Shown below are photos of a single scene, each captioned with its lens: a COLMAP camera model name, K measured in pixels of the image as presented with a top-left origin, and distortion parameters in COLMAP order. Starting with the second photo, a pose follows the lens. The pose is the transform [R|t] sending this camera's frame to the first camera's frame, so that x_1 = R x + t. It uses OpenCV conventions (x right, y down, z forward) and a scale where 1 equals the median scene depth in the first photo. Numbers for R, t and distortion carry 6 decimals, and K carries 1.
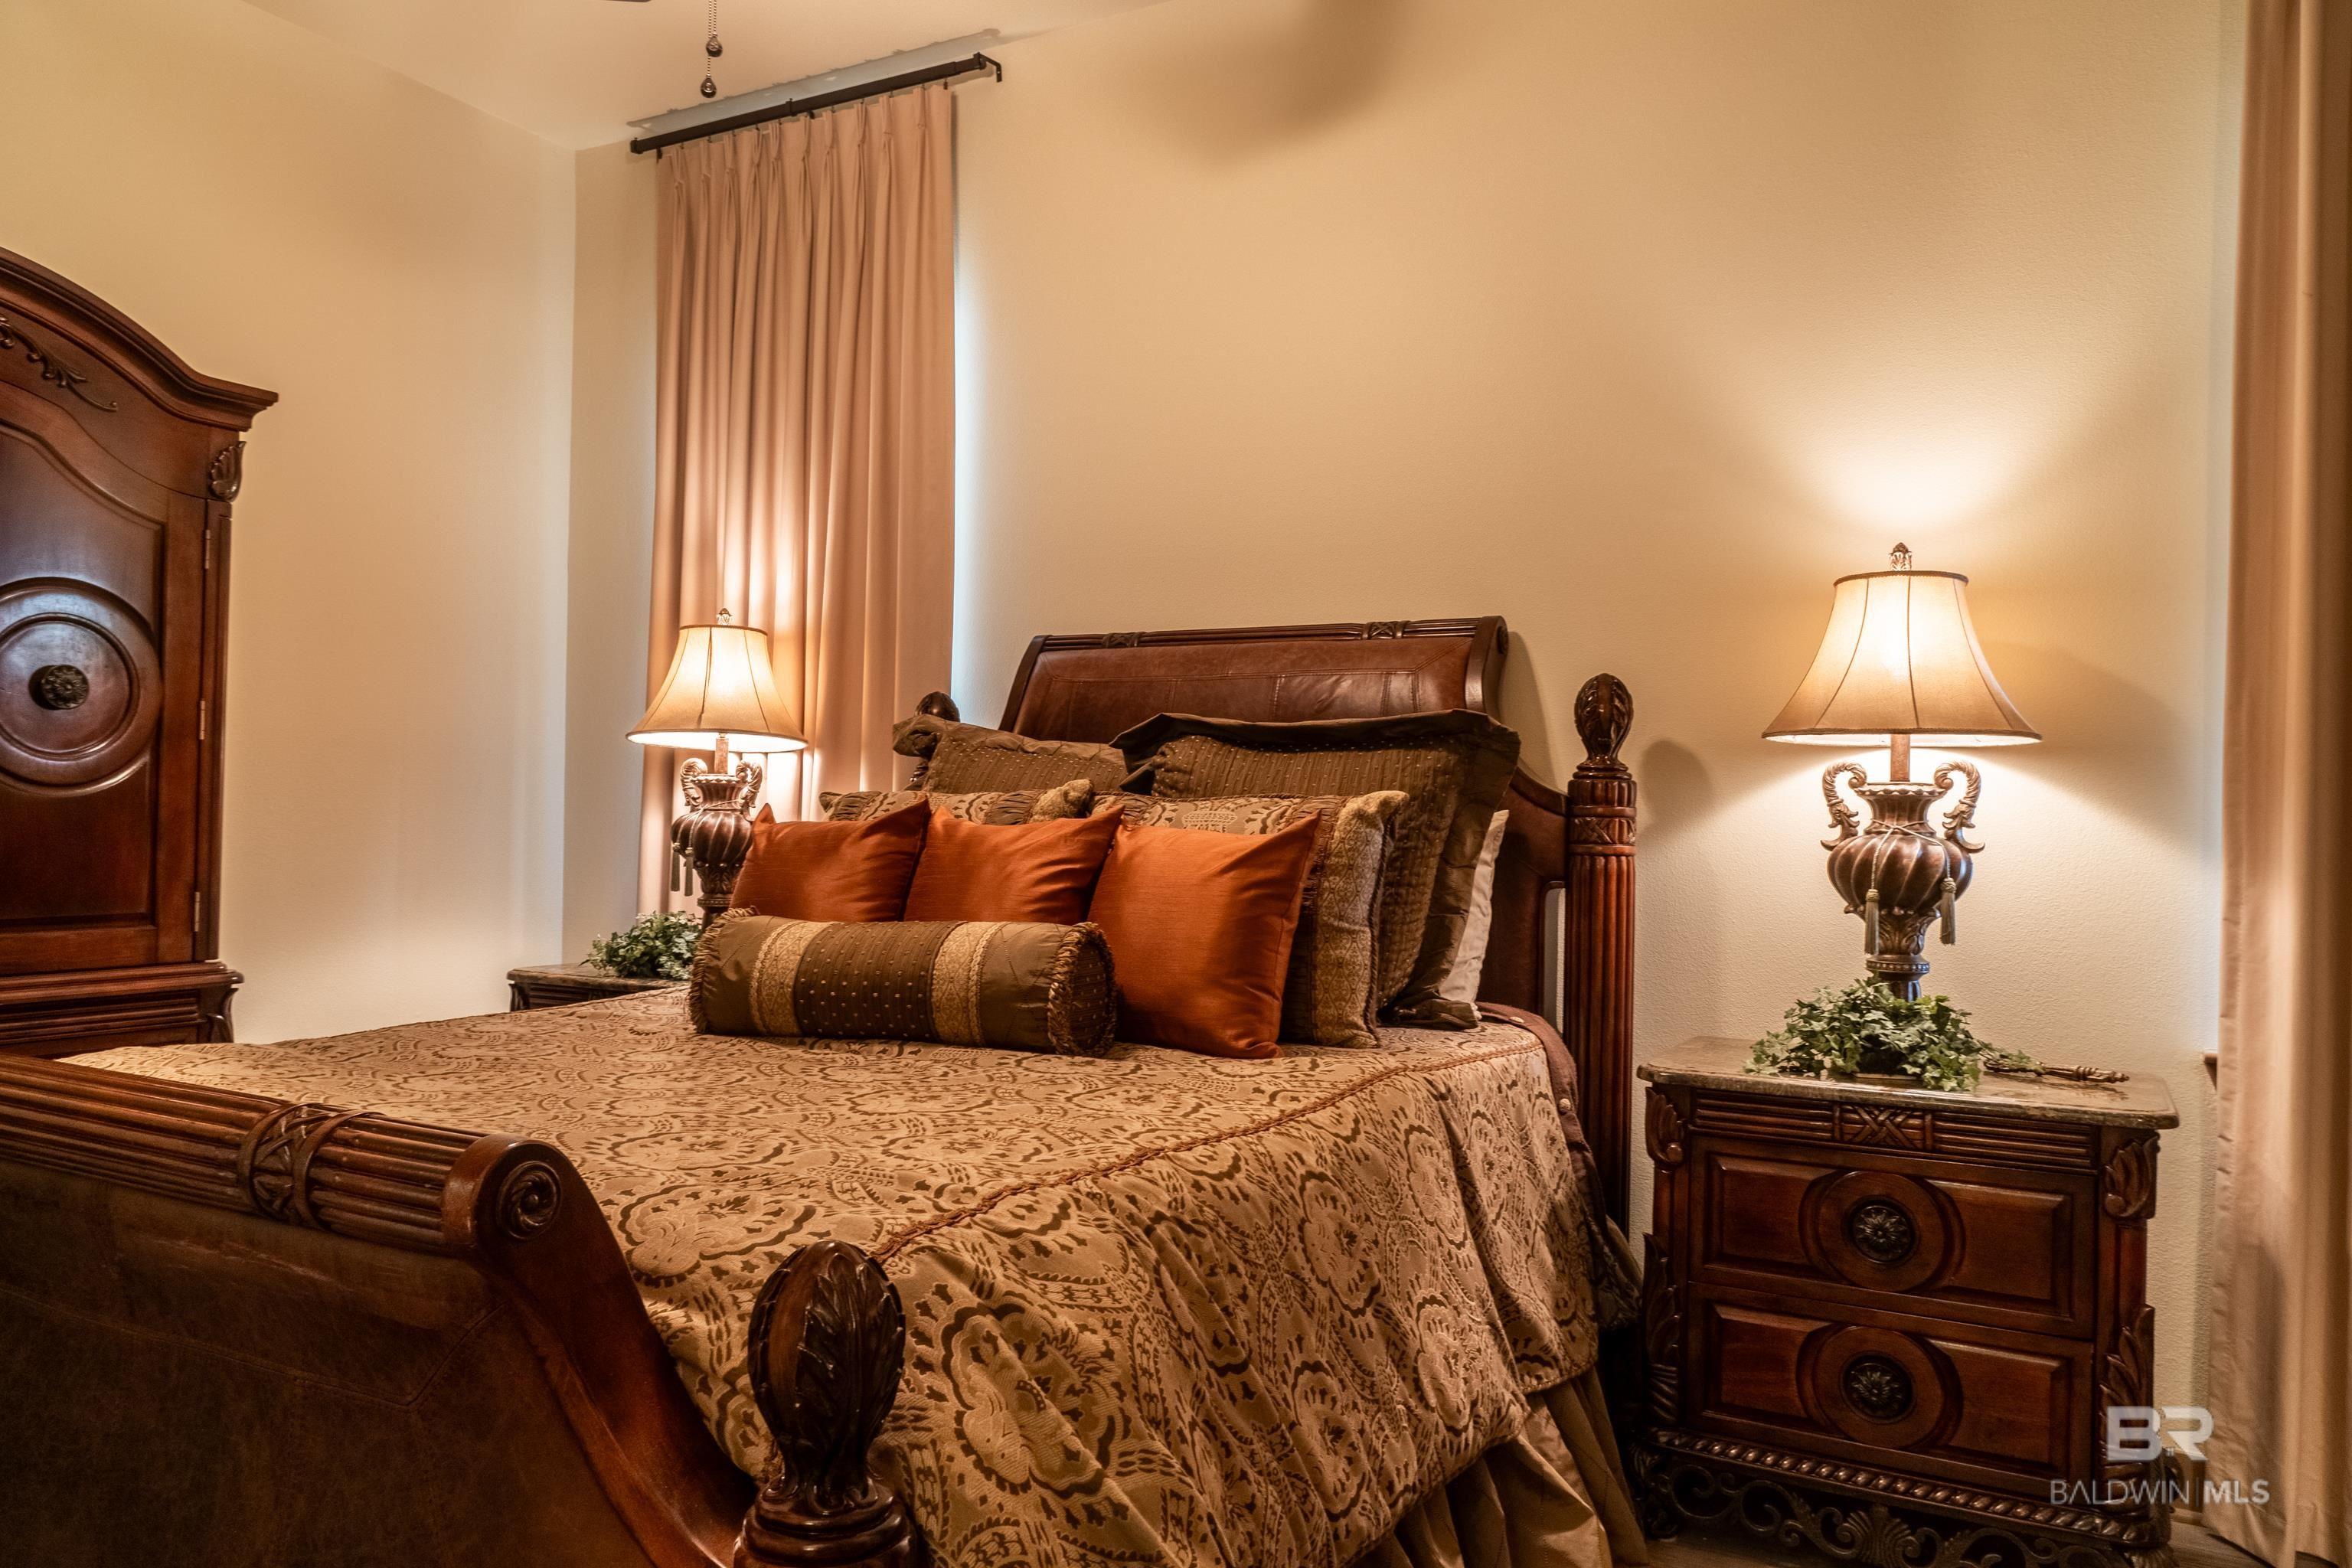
lens RADIAL K [[1641.3, 0, 1174.4], [0, 1641.3, 794.1], [0, 0, 1]] dist [-0.010900, -0.001756]
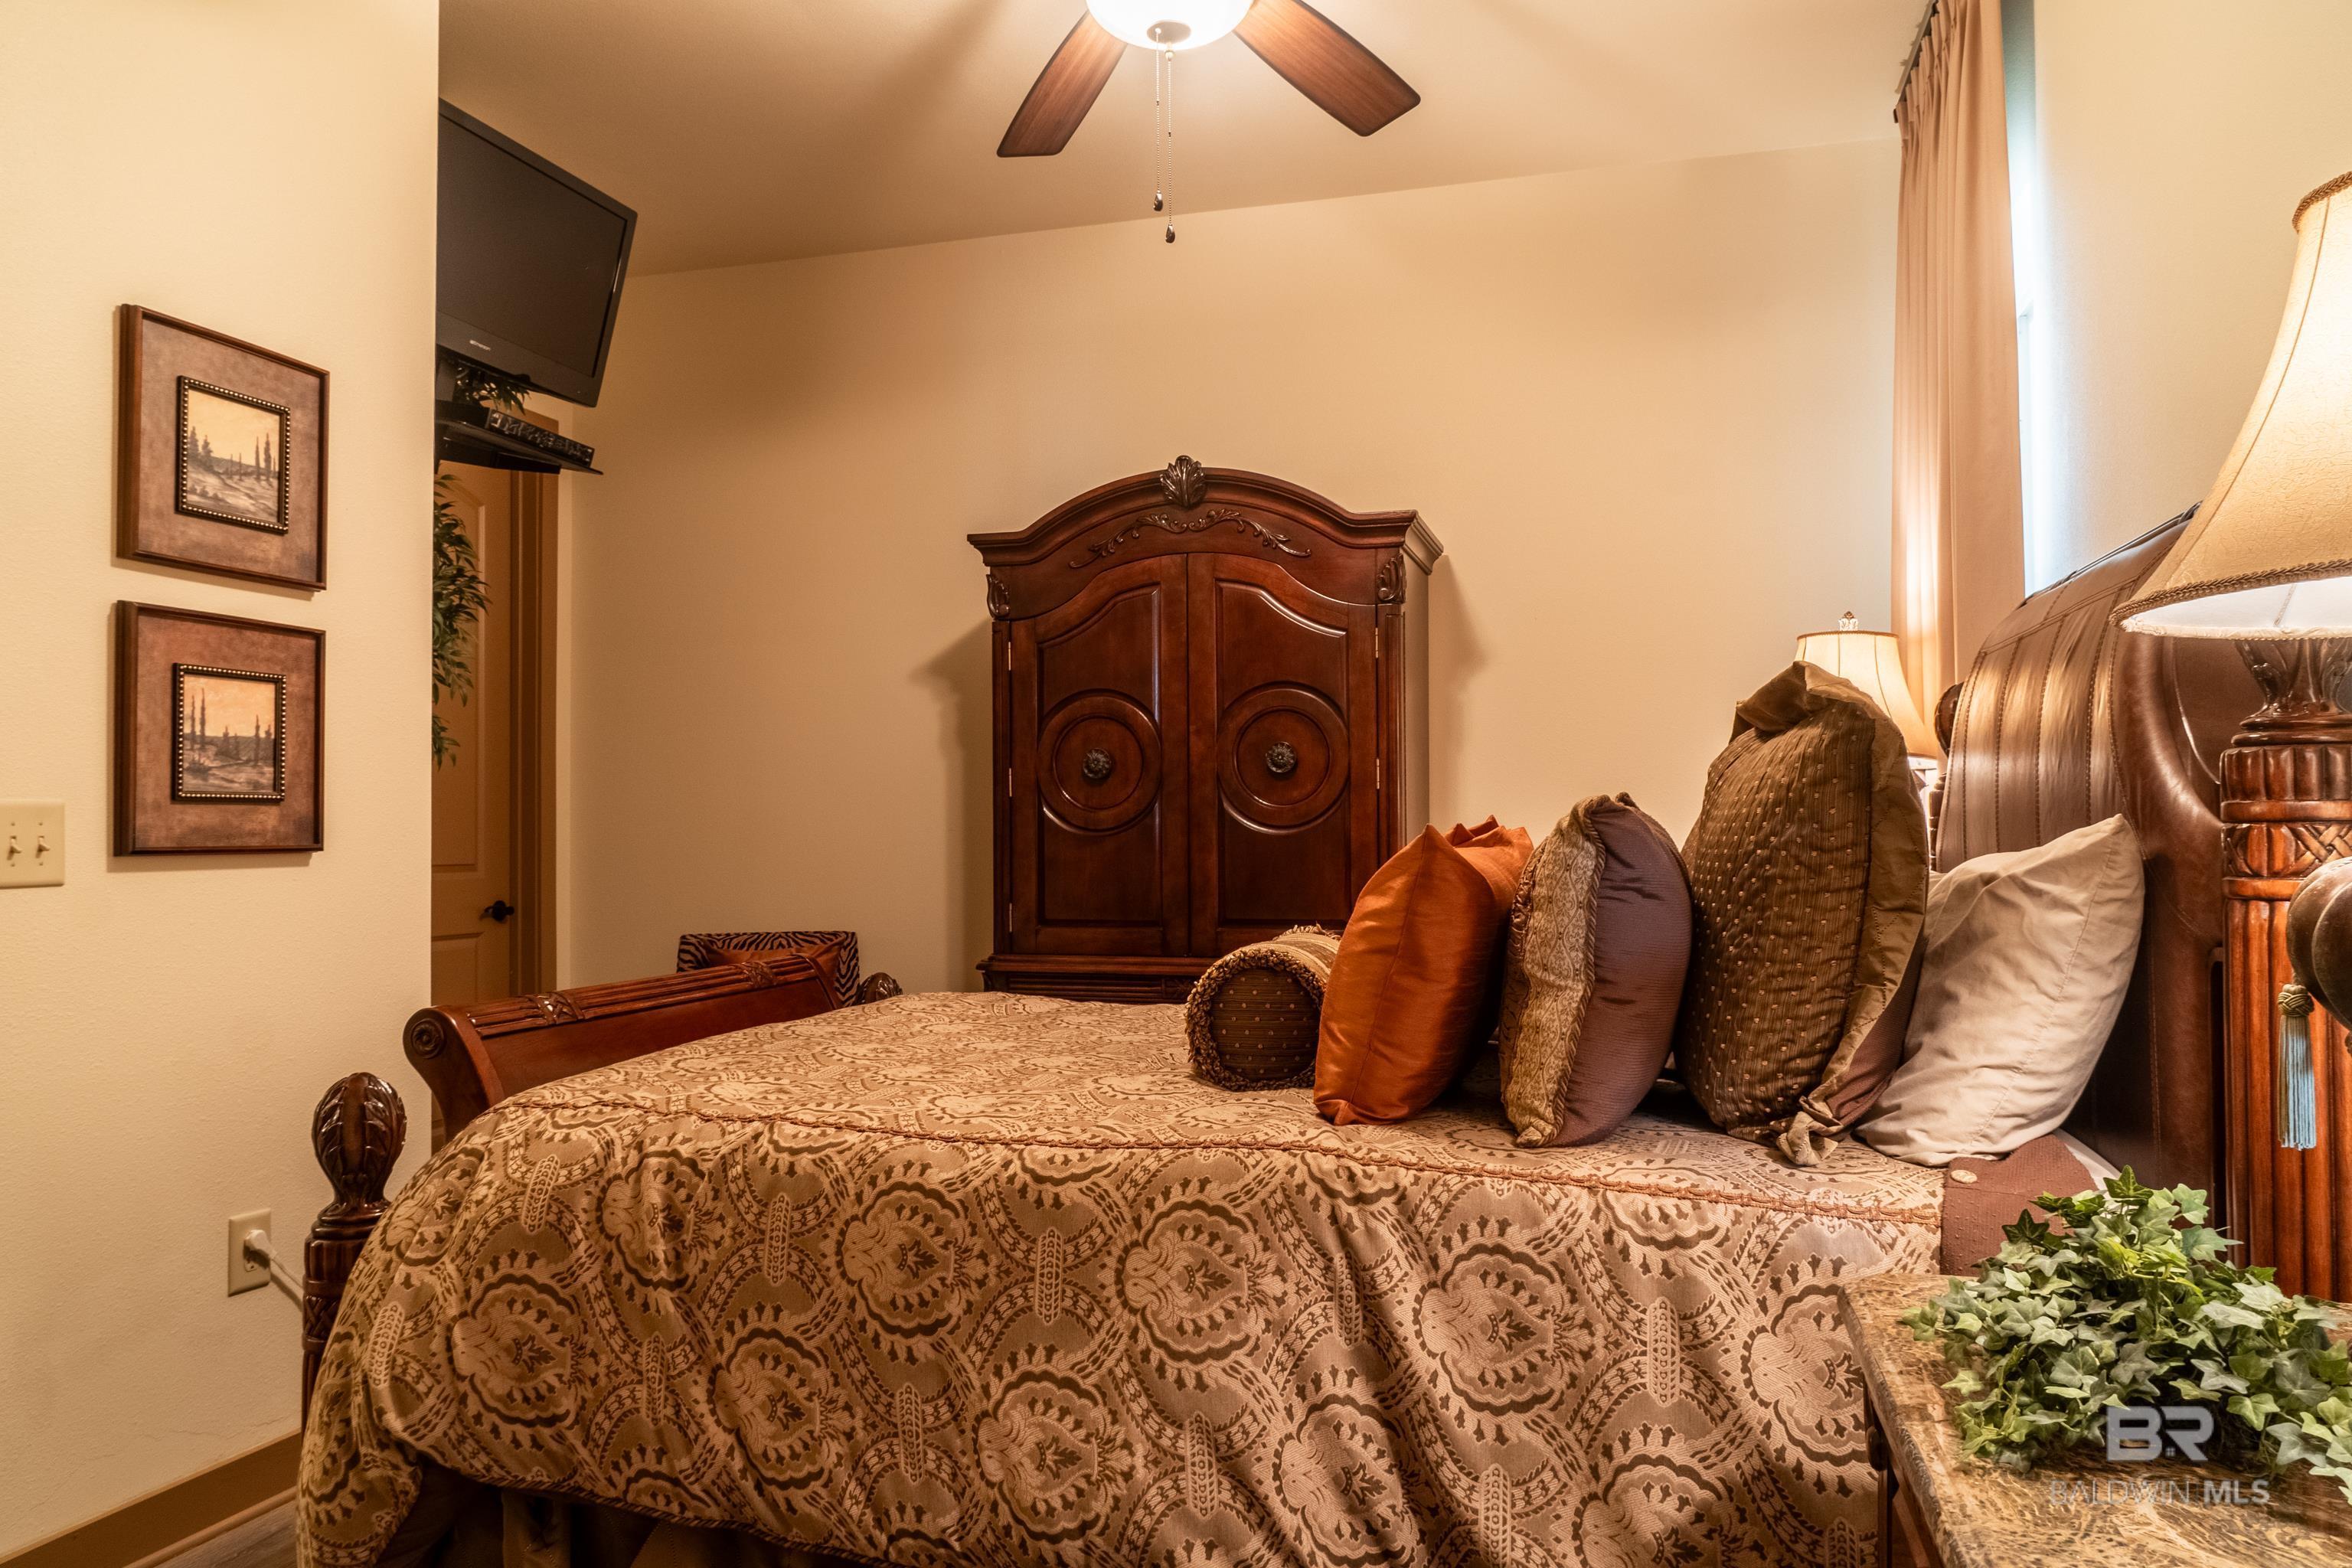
lens RADIAL K [[1641.3, 0, 1174.4], [0, 1641.3, 794.1], [0, 0, 1]] dist [-0.010900, -0.001756]
pose [[0.209586, -0.039894, -0.976976, 0.733213], [0.016894, 0.999166, -0.037176, 0.019868], [0.977644, -0.008713, 0.210085, 0.623732]]
